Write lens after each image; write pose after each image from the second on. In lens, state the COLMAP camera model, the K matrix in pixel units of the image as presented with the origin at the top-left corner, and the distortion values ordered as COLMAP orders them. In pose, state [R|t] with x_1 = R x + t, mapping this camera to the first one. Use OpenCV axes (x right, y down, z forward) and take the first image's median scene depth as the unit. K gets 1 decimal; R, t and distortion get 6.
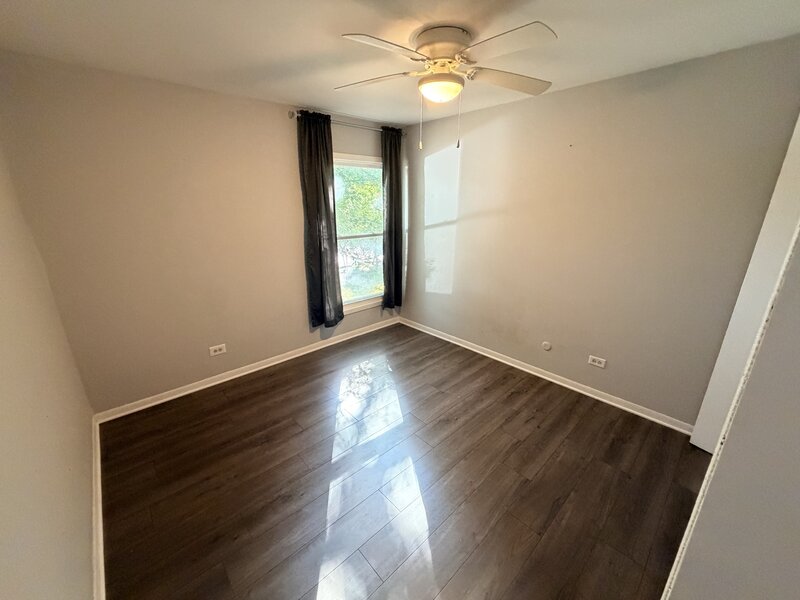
lens RADIAL K [[321.1, 0, 397.4], [0, 321.1, 301.0], [0, 0, 1]] dist [0.001929, 0.000166]
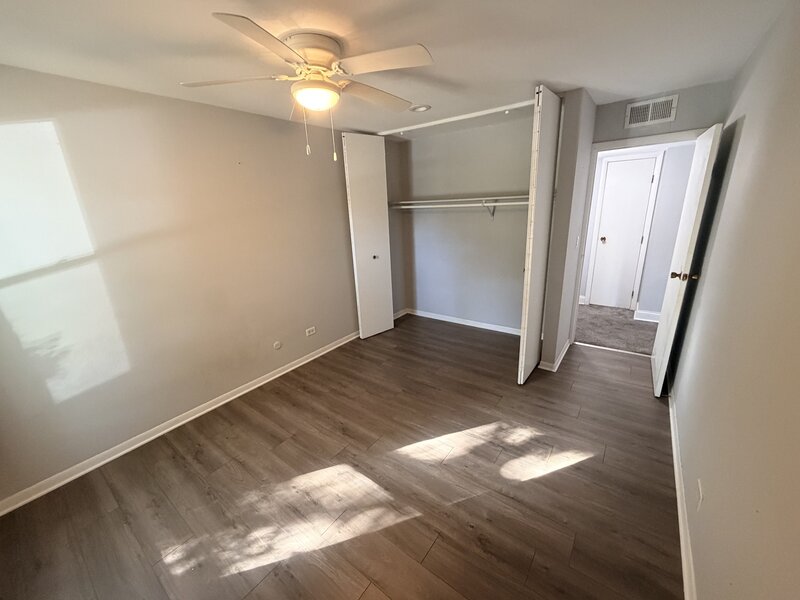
lens RADIAL K [[321.1, 0, 398.1], [0, 321.1, 299.3], [0, 0, 1]] dist [0.001929, 0.000166]
pose [[-0.187673, -0.272736, 0.943607, -0.595004], [0.334239, 0.885613, 0.322450, -0.211496], [-0.923614, 0.375905, -0.075046, 0.644843]]
